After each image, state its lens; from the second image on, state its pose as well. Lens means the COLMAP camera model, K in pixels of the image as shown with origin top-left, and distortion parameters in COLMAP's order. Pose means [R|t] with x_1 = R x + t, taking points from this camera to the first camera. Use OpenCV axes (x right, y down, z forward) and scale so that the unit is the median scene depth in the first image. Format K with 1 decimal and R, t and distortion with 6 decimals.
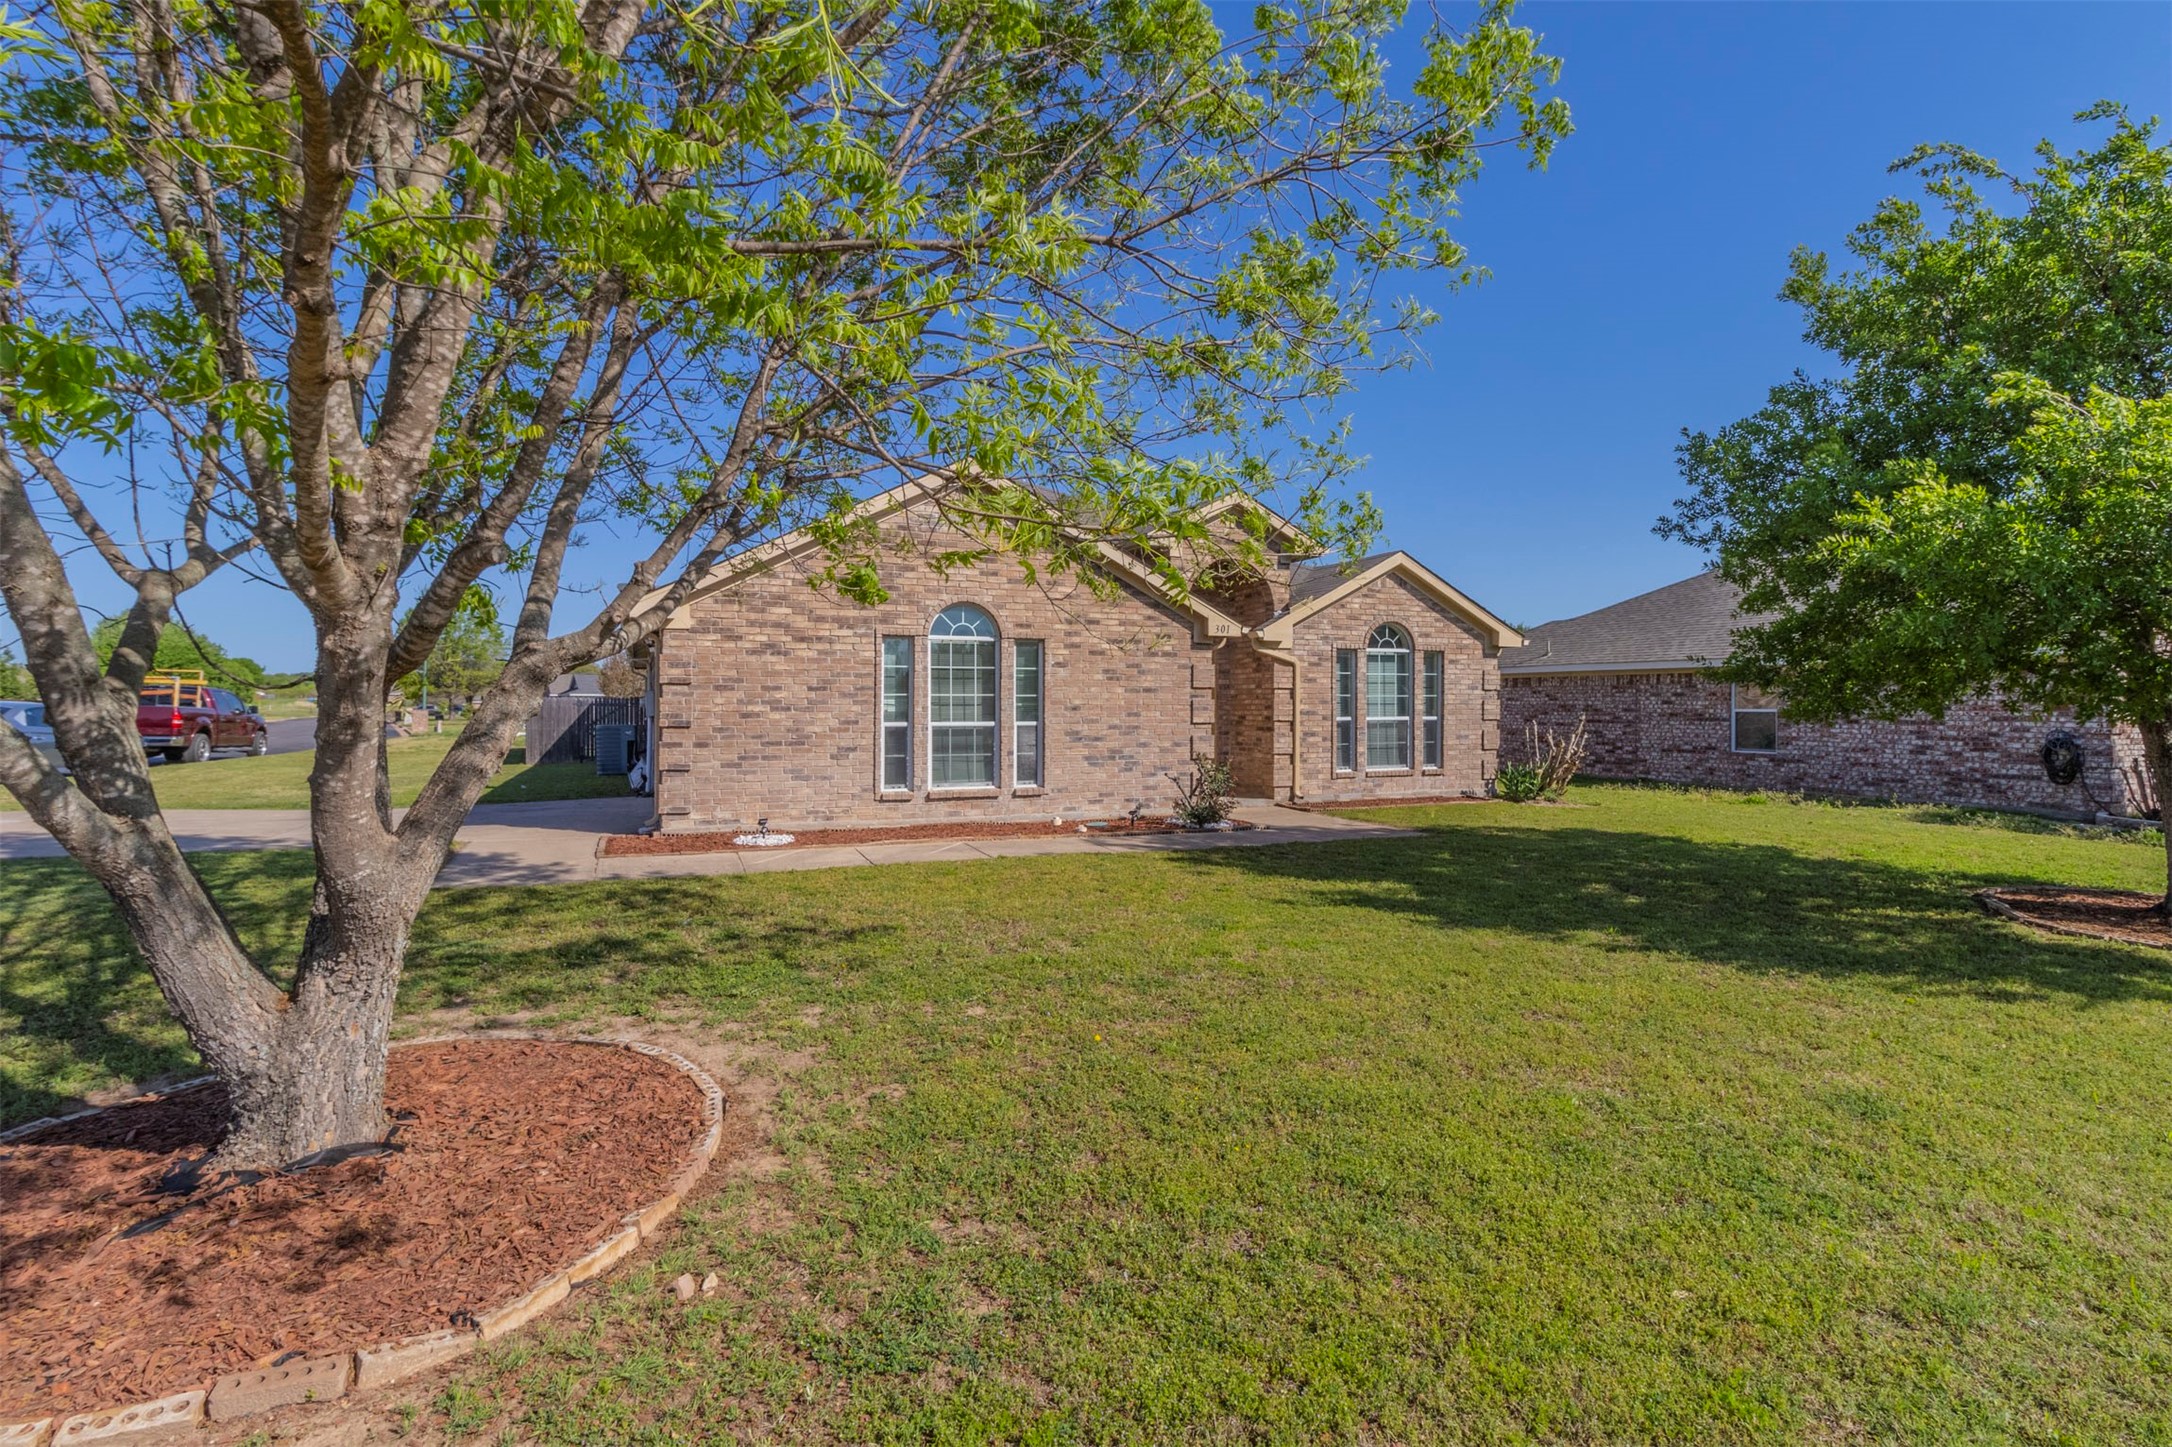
lens RADIAL K [[1045.9, 0, 1086.0], [0, 1045.9, 723.5], [0, 0, 1]] dist [0.000474, 0.000024]
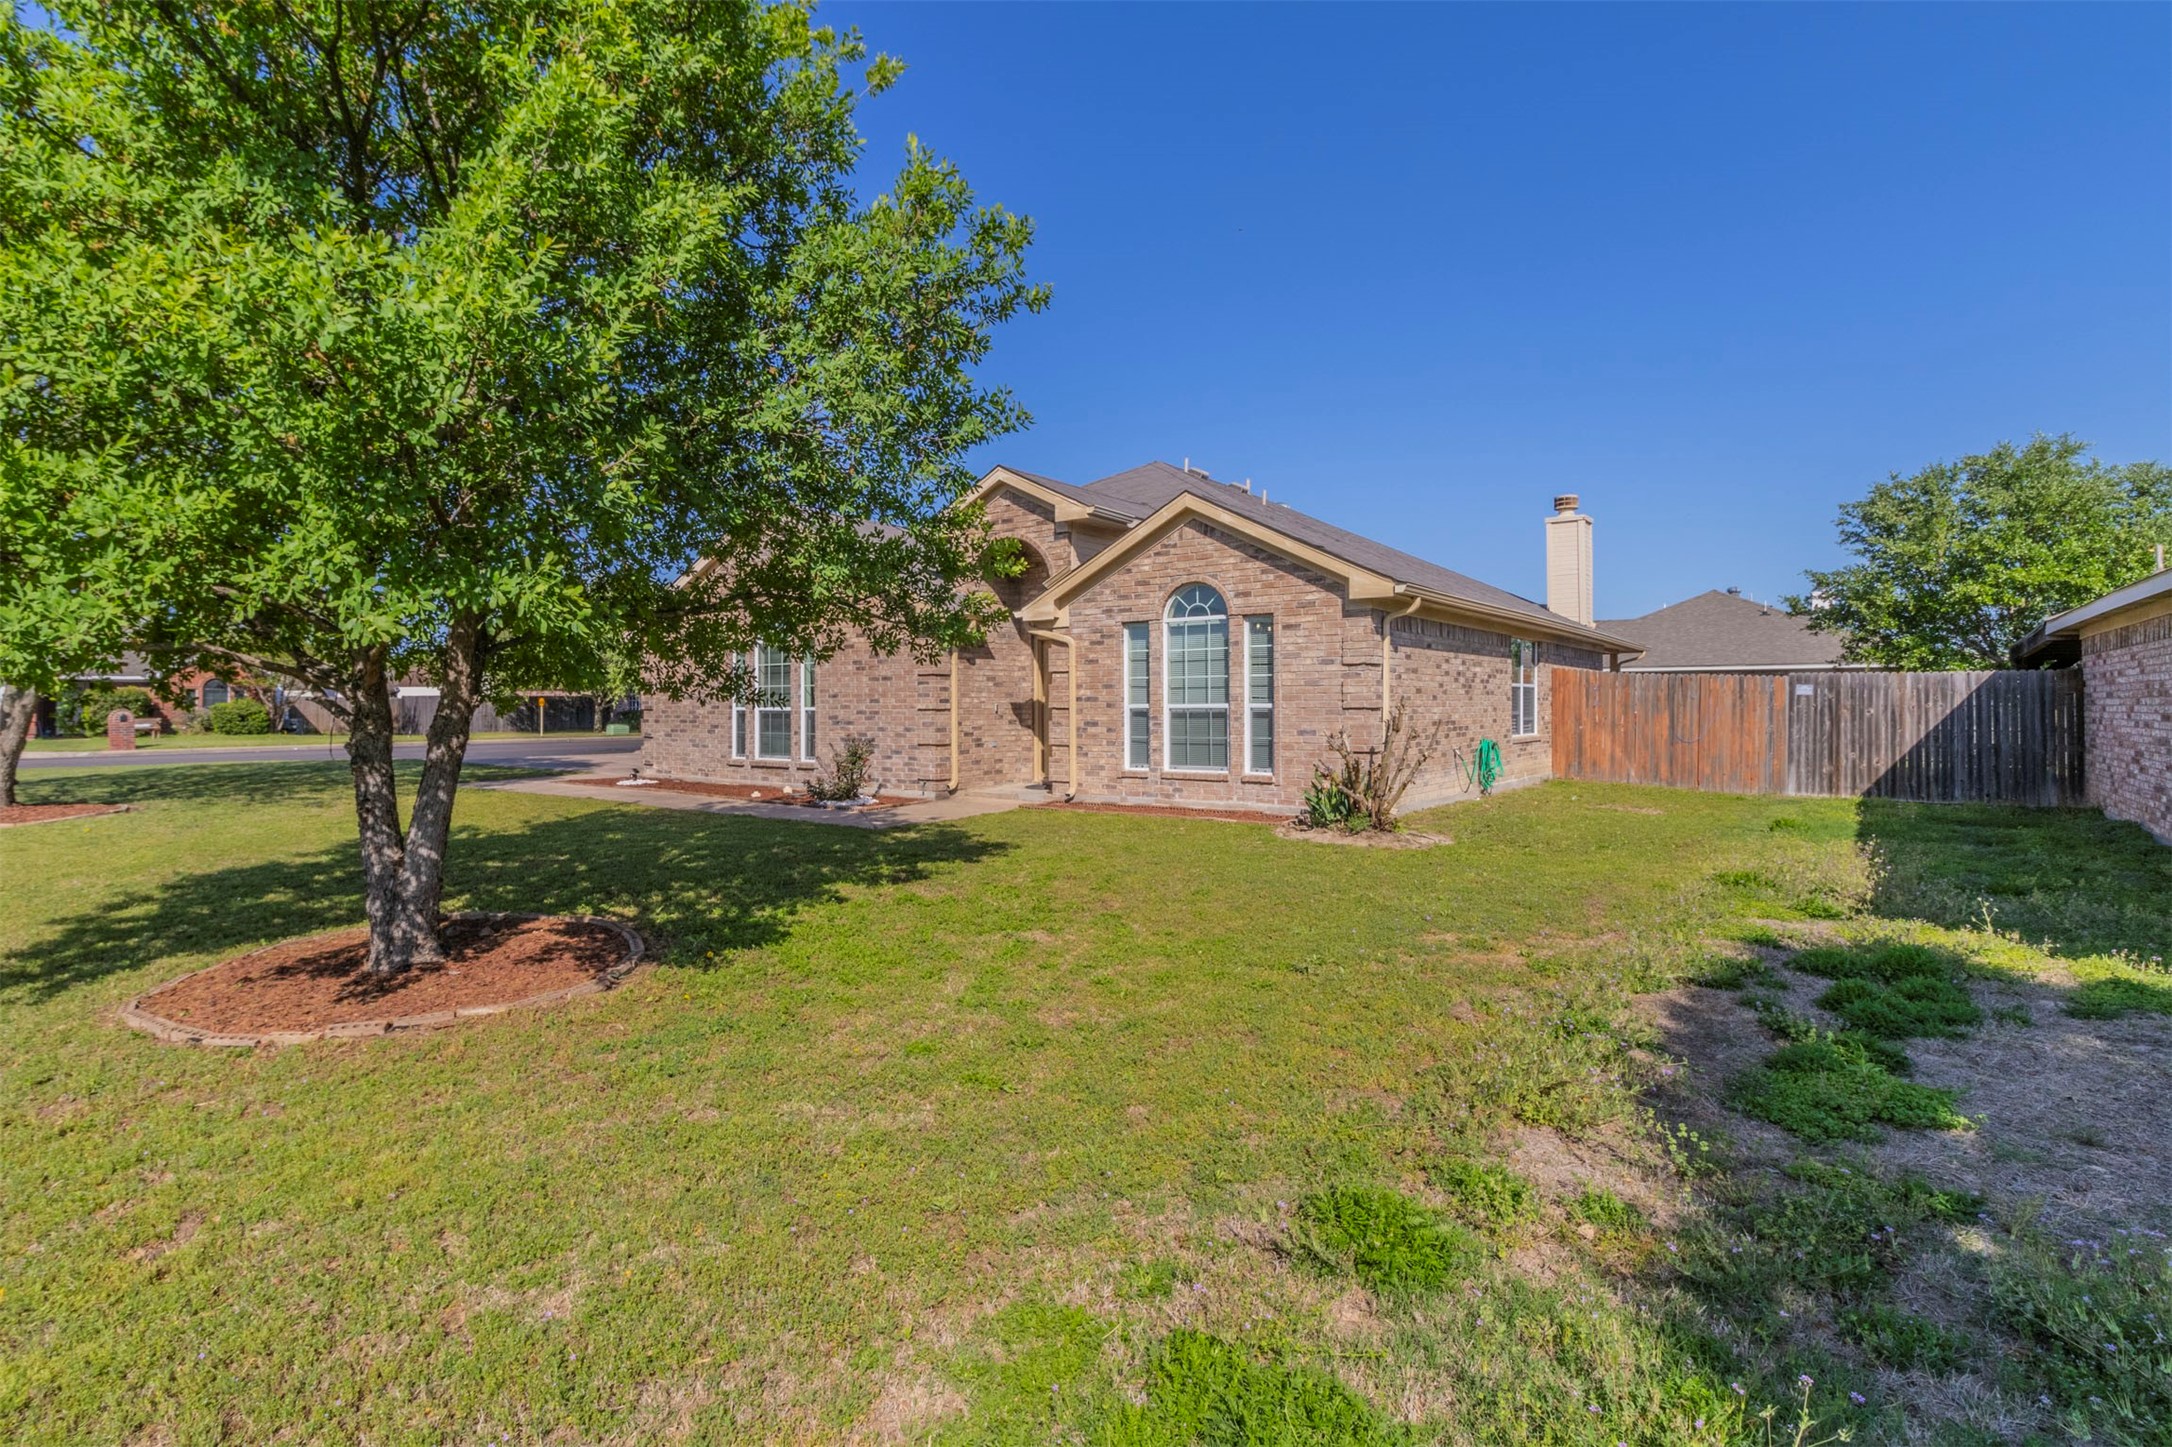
lens RADIAL K [[1059.1, 0, 1086.2], [0, 1059.1, 694.5], [0, 0, 1]] dist [-0.003638, -0.000620]
pose [[0.496362, -0.000694, -0.868115, 0.925306], [-0.000888, 0.999999, -0.001307, -0.012082], [0.868115, 0.001420, 0.496361, 0.533161]]
